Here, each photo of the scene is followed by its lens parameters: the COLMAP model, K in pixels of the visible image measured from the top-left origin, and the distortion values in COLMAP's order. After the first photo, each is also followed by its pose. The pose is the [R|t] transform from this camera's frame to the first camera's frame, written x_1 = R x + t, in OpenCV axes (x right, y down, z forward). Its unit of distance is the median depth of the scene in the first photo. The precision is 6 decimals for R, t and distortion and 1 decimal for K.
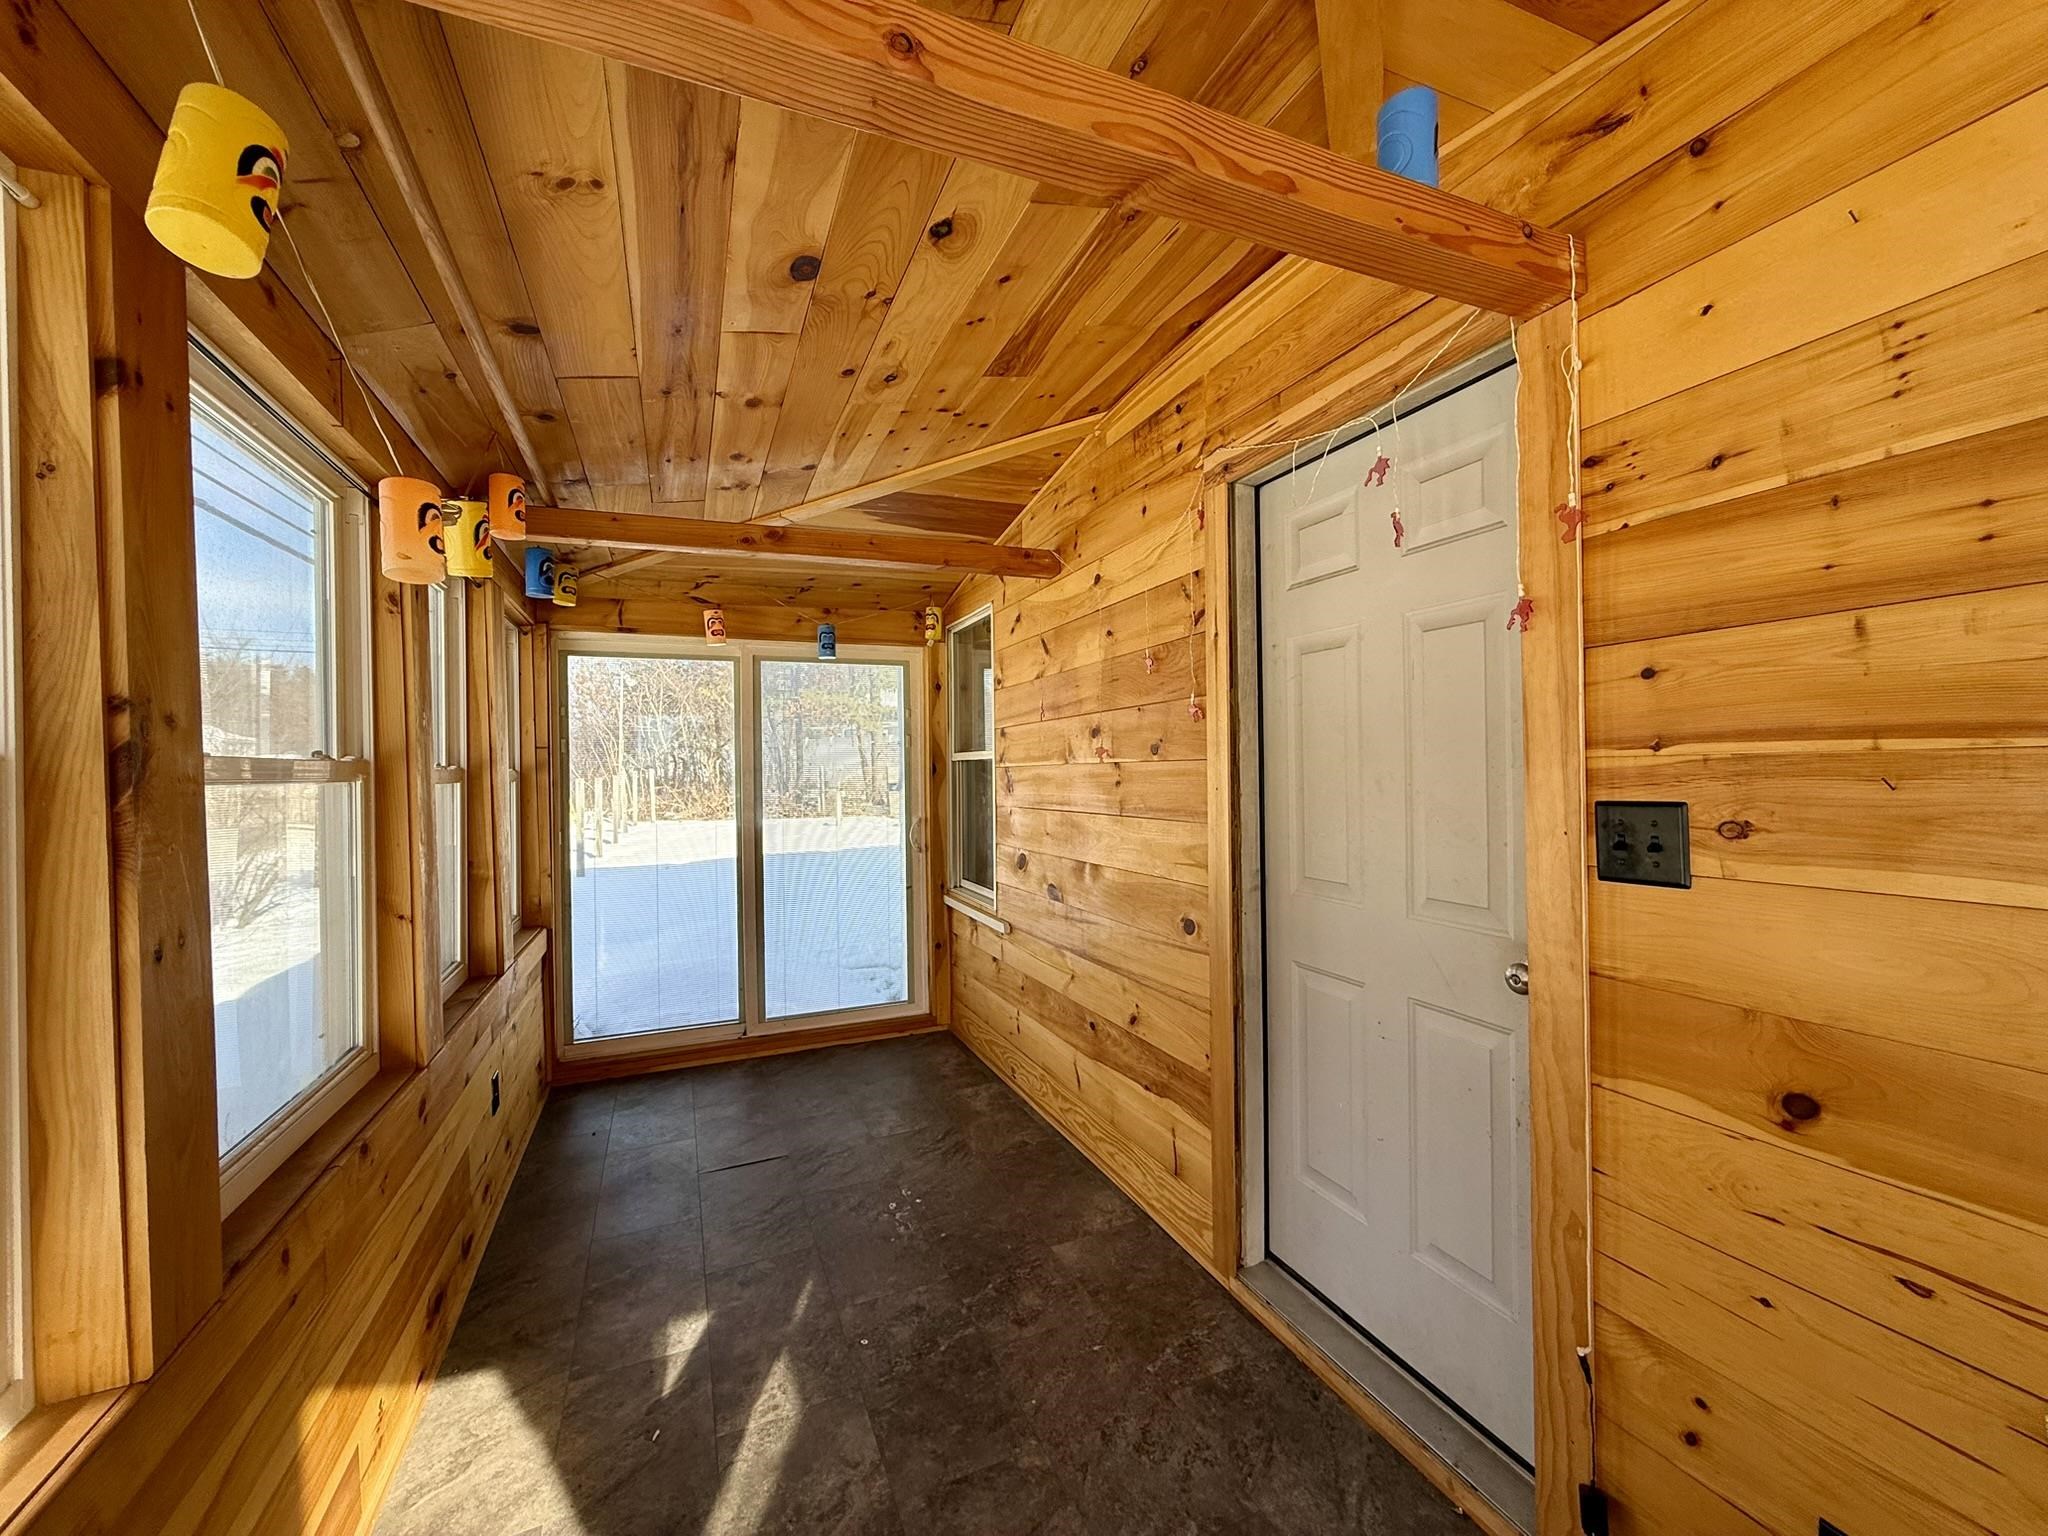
lens RADIAL K [[813.8, 0, 1017.7], [0, 813.8, 769.5], [0, 0, 1]] dist [0.000299, 0.000057]
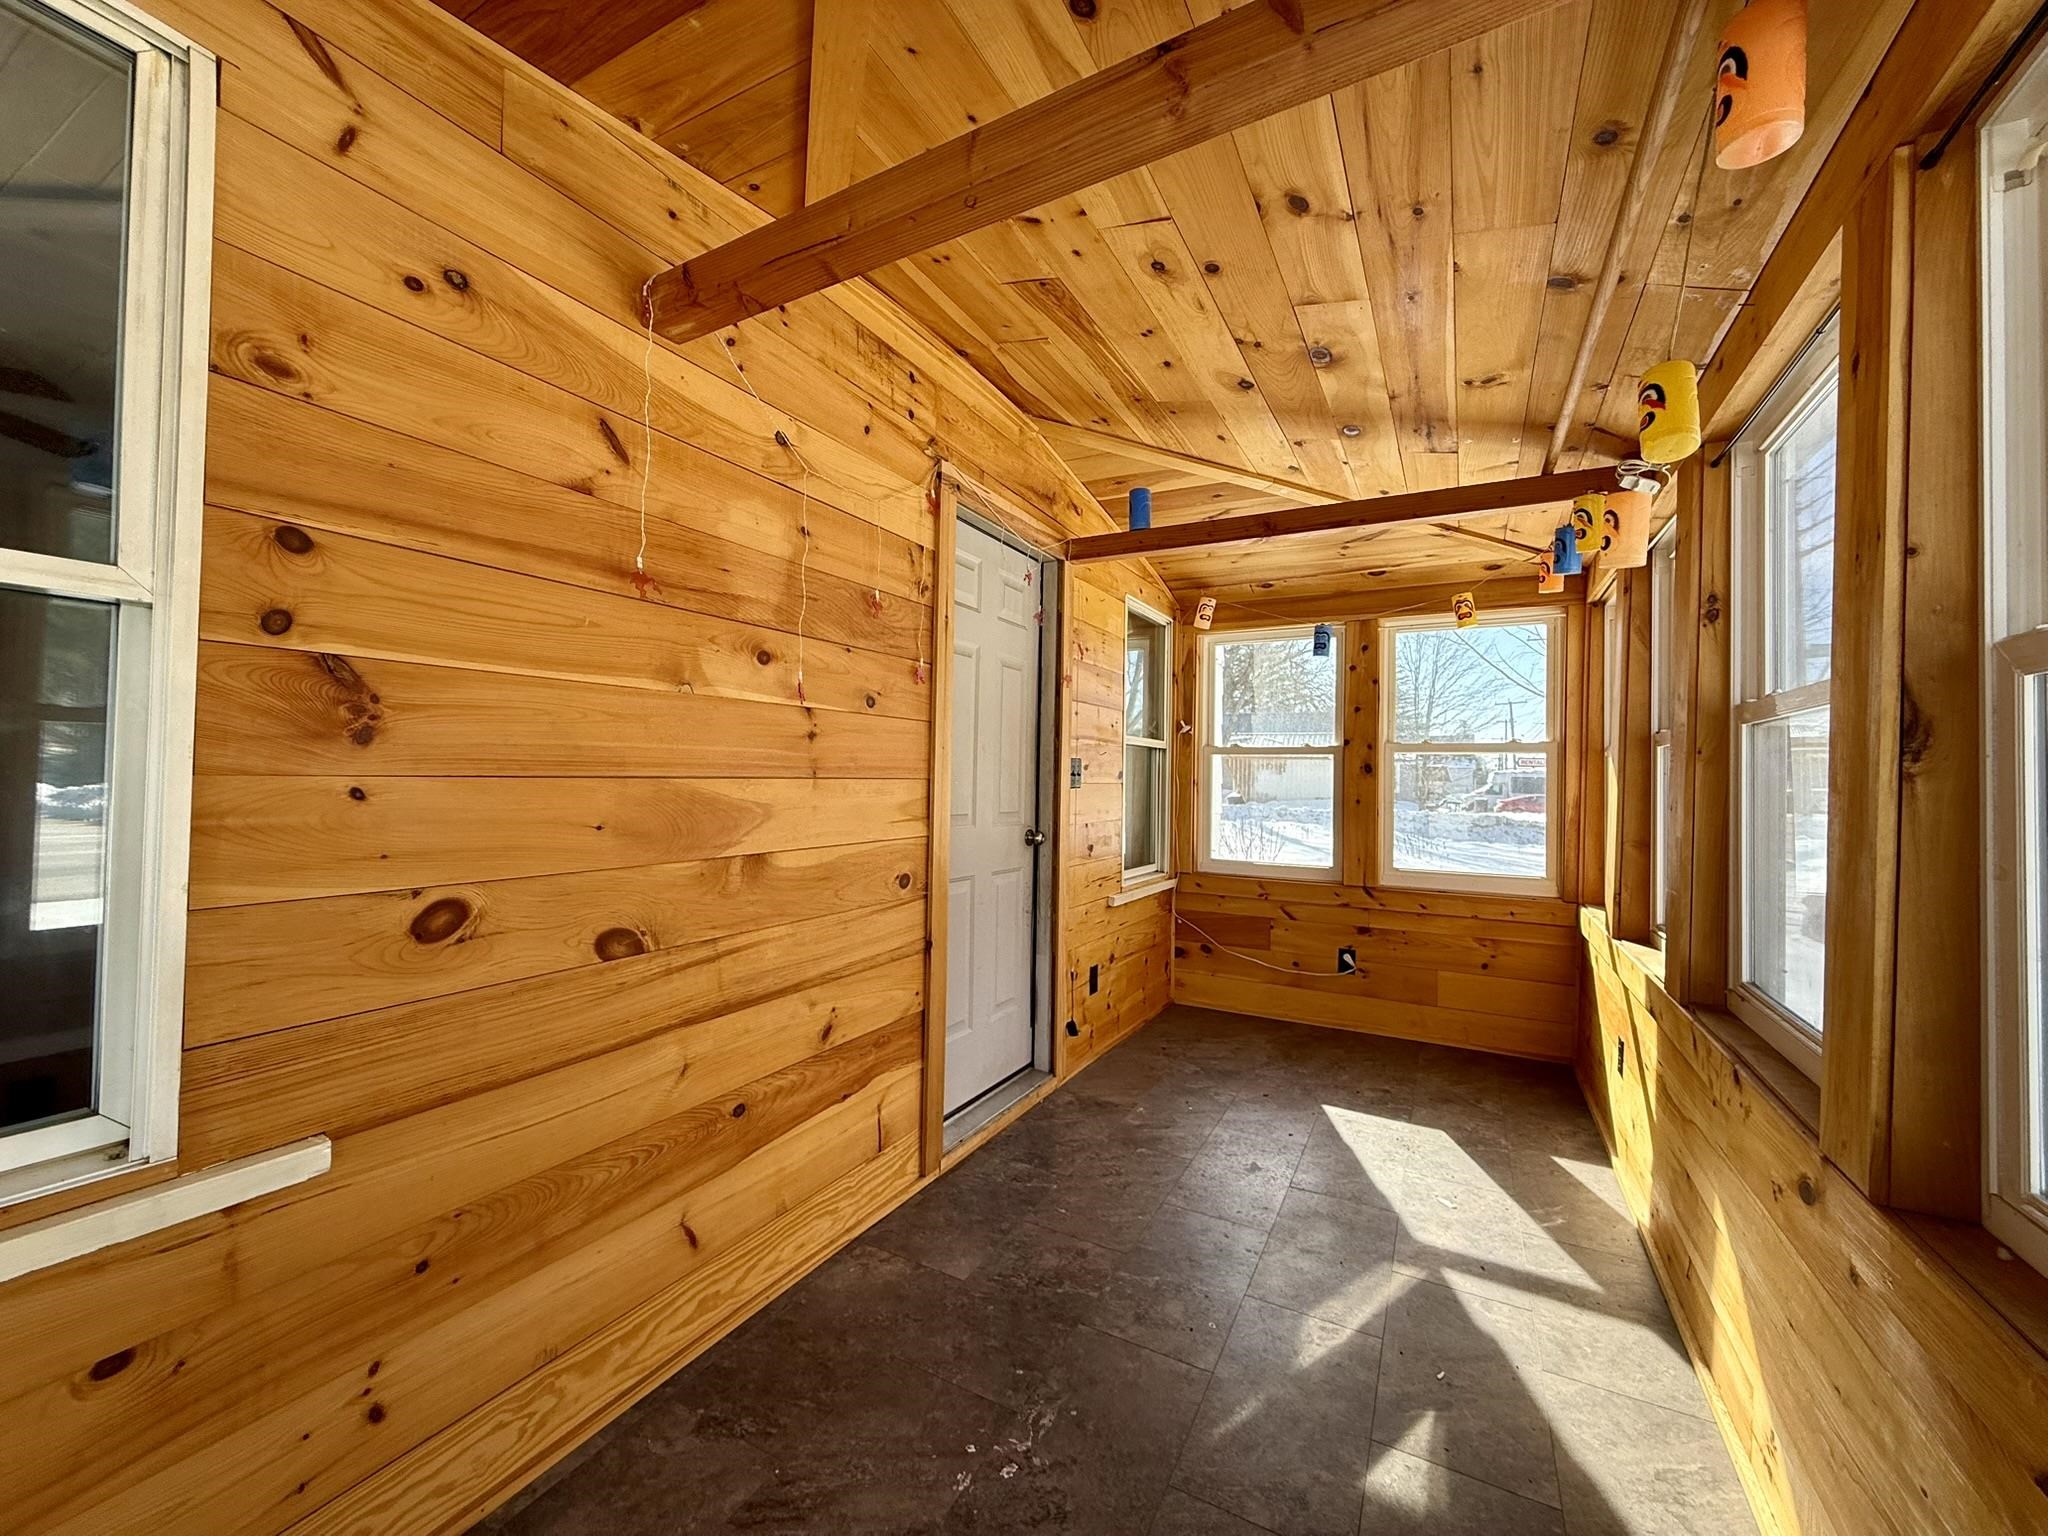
lens RADIAL K [[813.8, 0, 1020.0], [0, 813.8, 763.4], [0, 0, 1]] dist [0.000299, 0.000057]
pose [[-0.628623, 0.018469, 0.777491, -0.684794], [-0.006740, 0.999551, -0.029193, 0.074229], [-0.777681, -0.023592, -0.628216, 1.543352]]
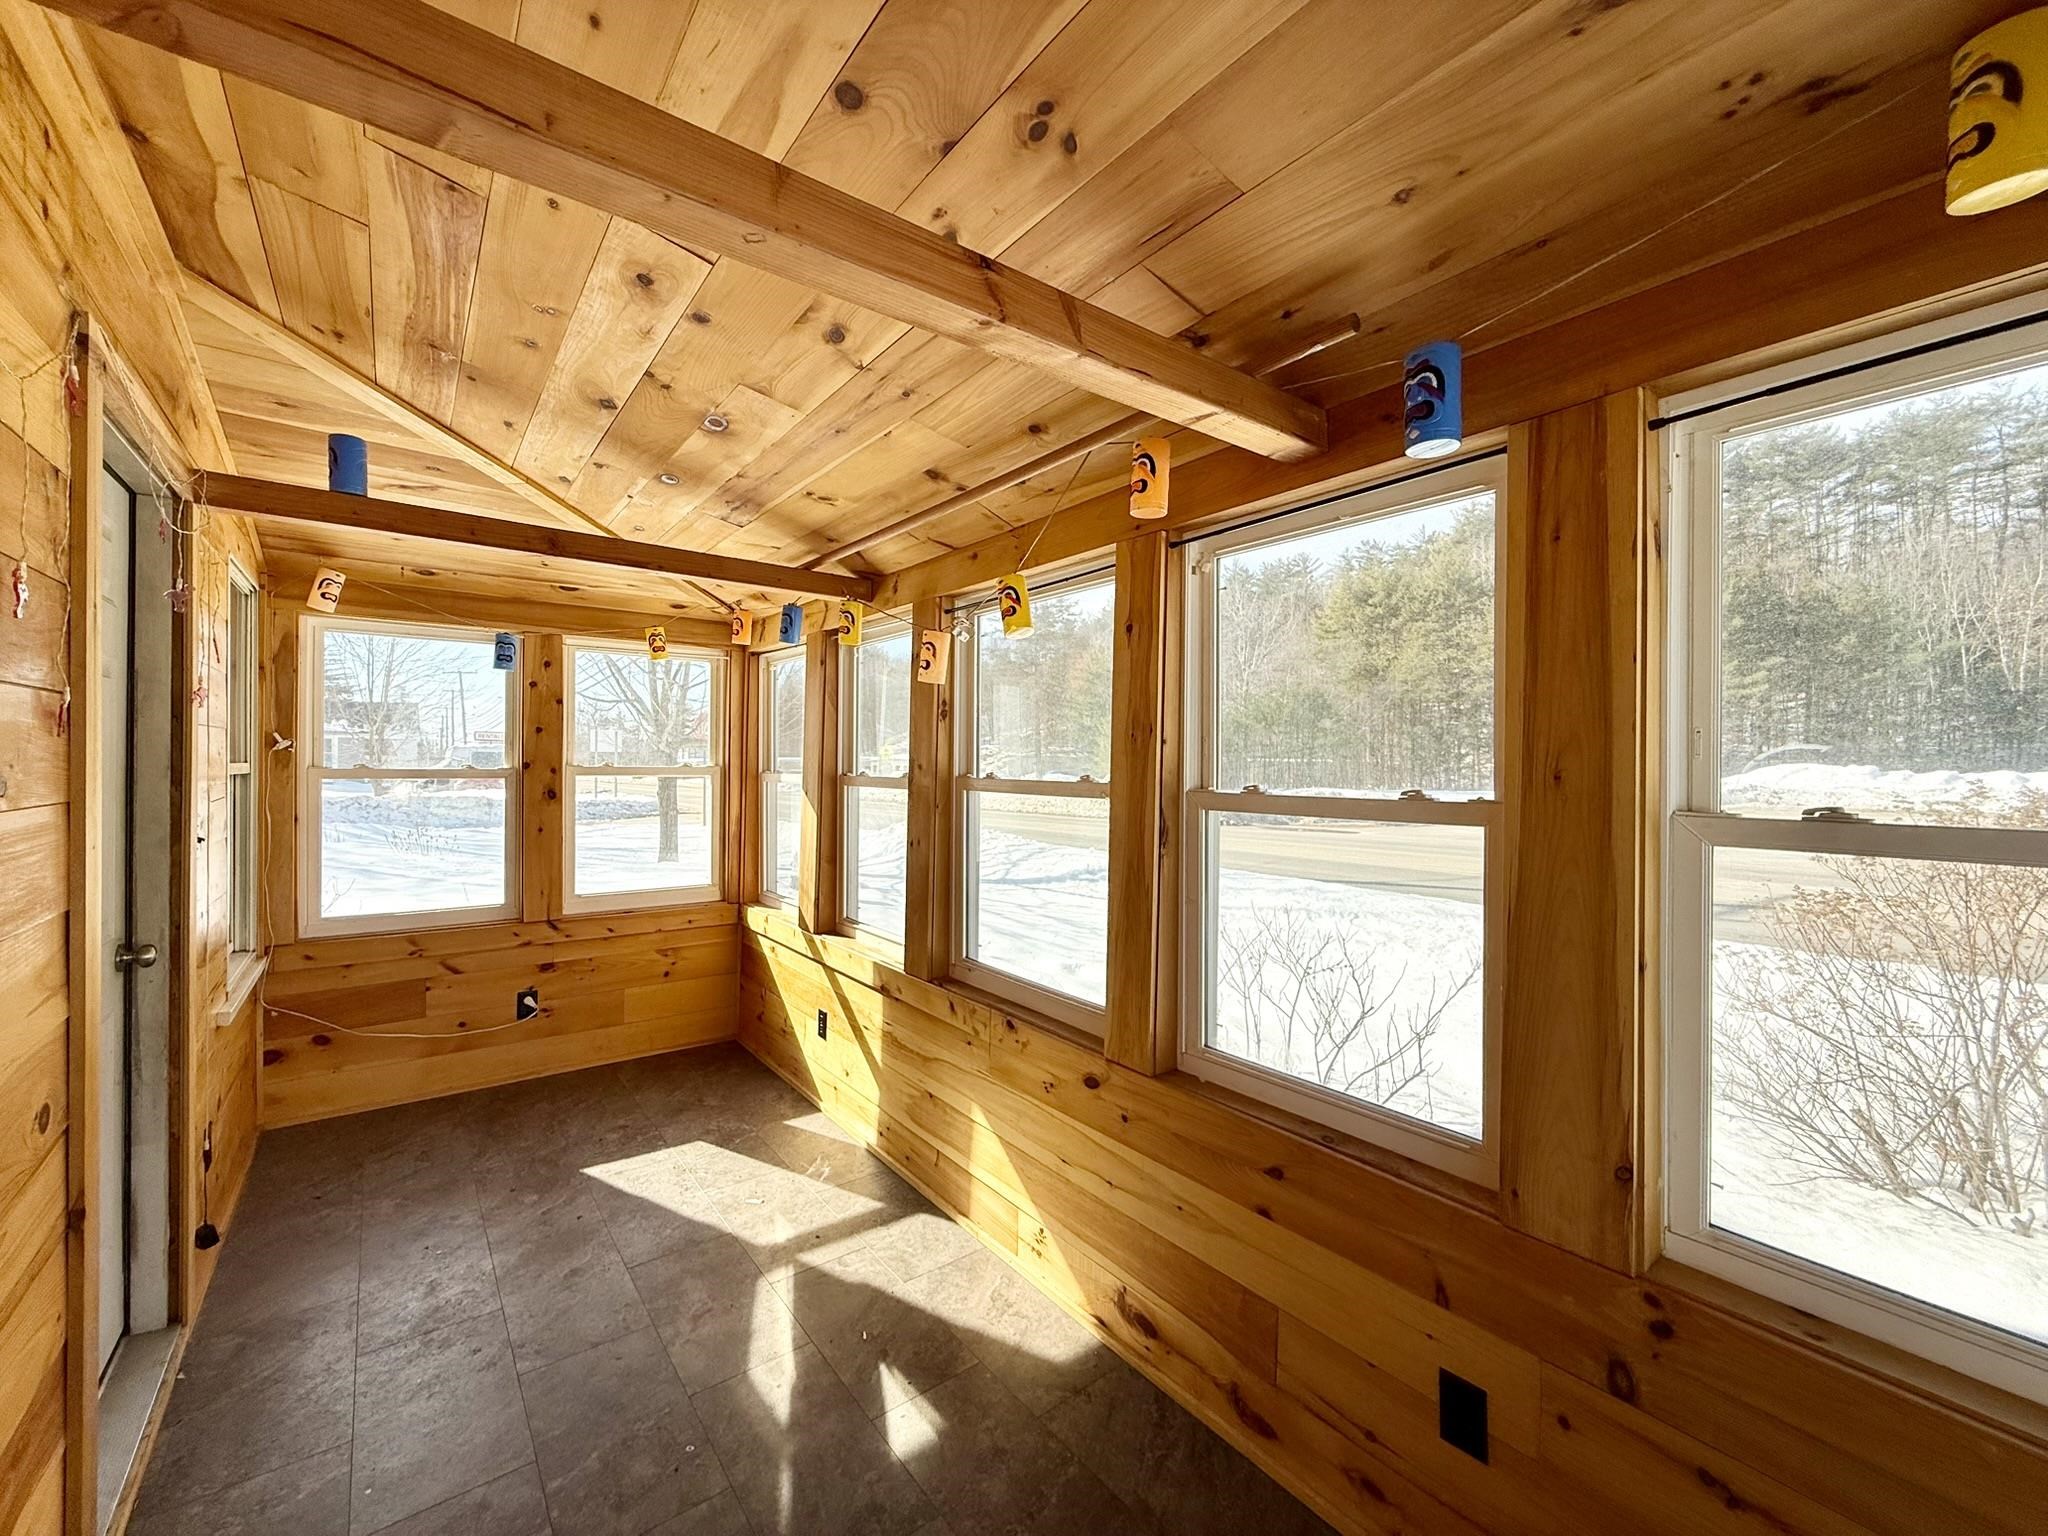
lens RADIAL K [[813.8, 0, 1021.5], [0, 813.8, 764.8], [0, 0, 1]] dist [0.000299, 0.000057]
pose [[-0.965272, 0.005441, -0.261190, -0.267366], [0.003610, 0.999965, 0.007486, -0.041537], [0.261221, 0.006283, -0.965258, 1.692761]]
